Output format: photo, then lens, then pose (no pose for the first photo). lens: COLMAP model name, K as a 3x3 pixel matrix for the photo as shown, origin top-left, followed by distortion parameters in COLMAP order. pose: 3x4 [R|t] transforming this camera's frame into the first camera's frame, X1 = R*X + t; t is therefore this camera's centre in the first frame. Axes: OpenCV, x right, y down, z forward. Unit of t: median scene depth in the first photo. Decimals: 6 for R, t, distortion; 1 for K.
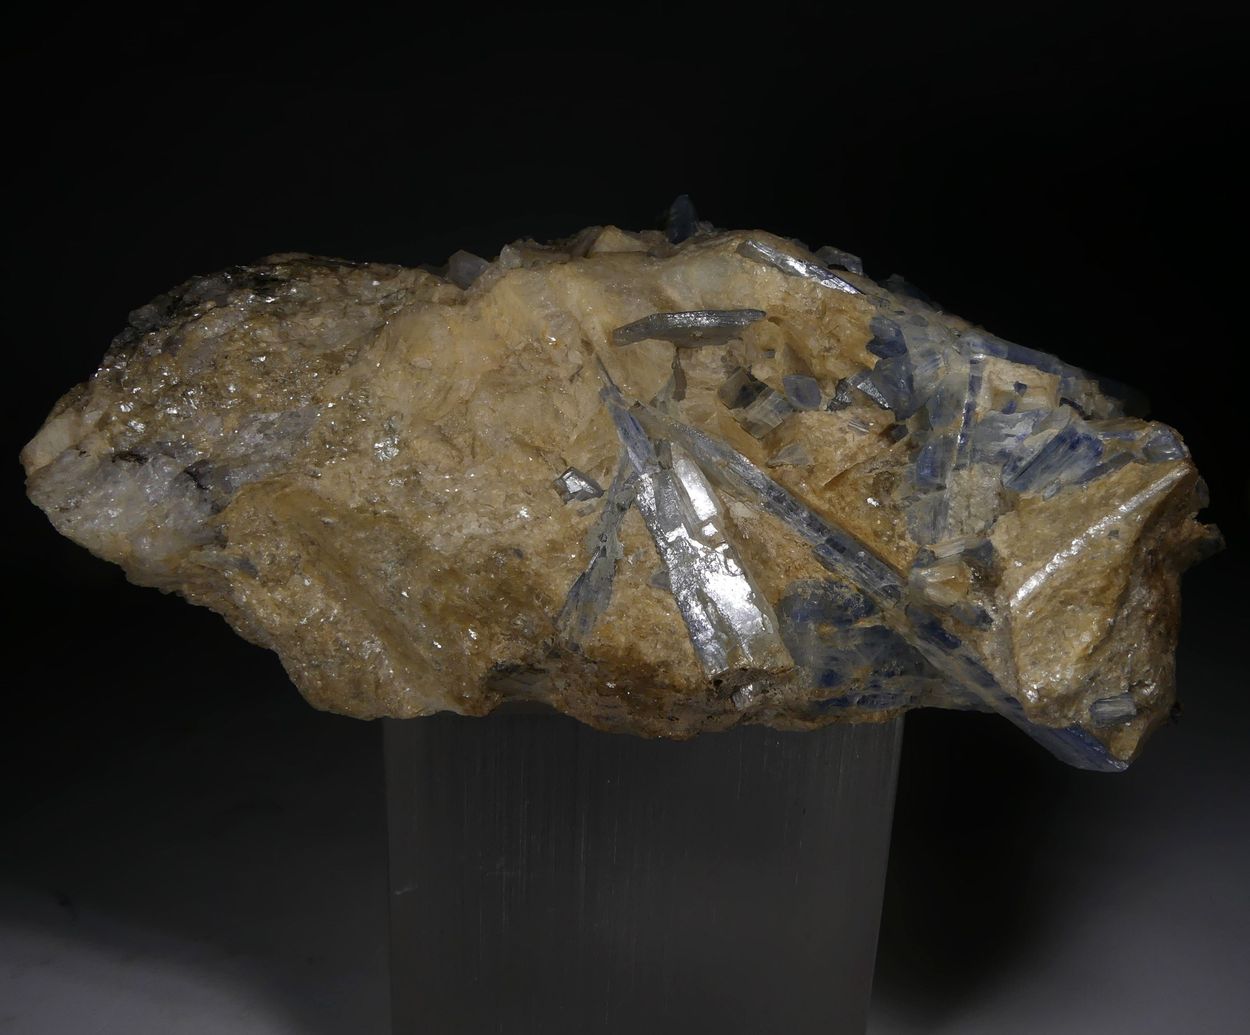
lens RADIAL K [[1193.5, 0, 625.0], [0, 1193.5, 517.5], [0, 0, 1]] dist [0.004315, -0.000347]
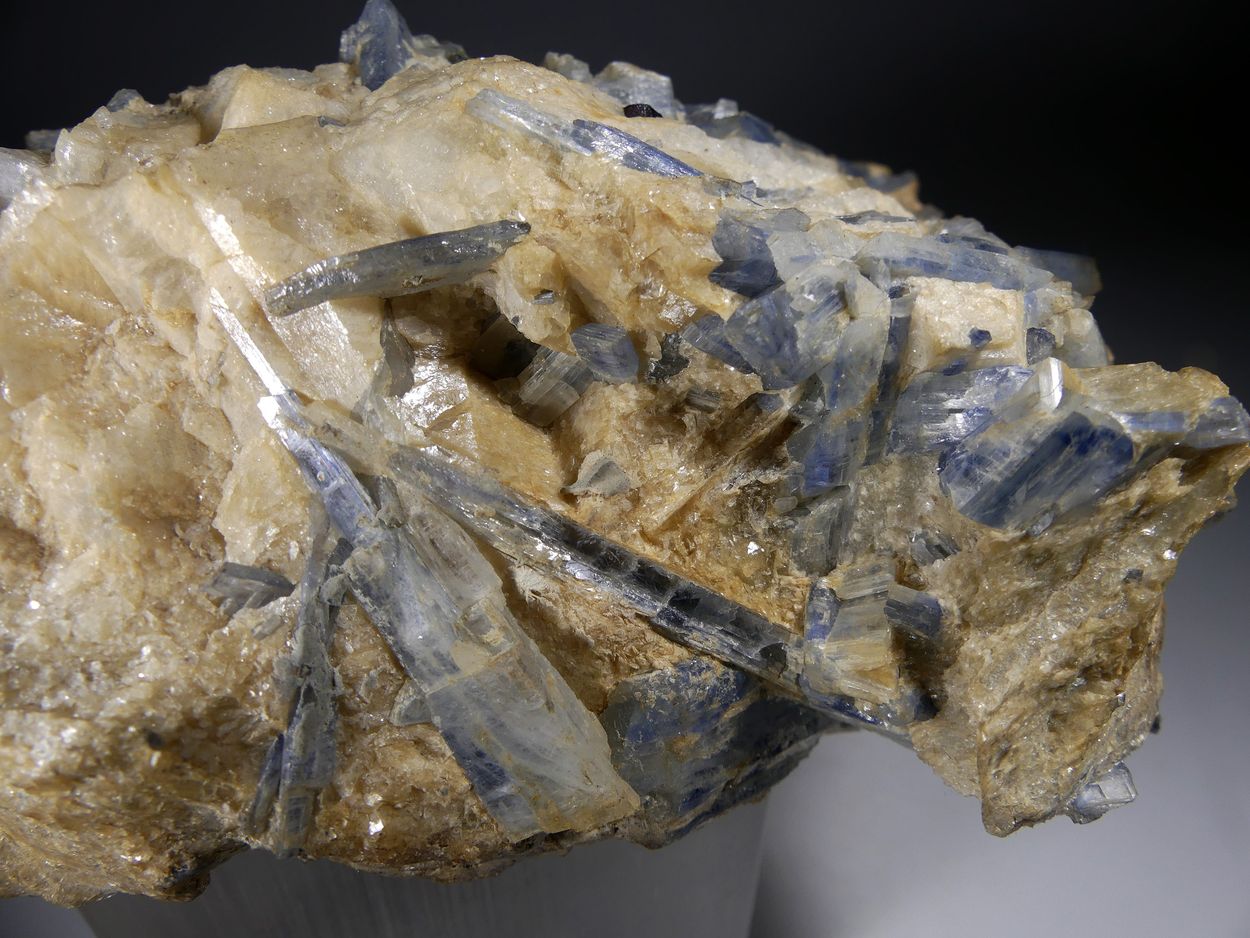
lens RADIAL K [[895.4, 0, 583.2], [0, 895.4, 470.2], [0, 0, 1]] dist [-0.012455, -0.001937]
pose [[0.985262, -0.141671, 0.095855, 0.088370], [0.109658, 0.953218, 0.281692, -0.184198], [-0.131278, -0.267029, 0.954705, 0.576188]]
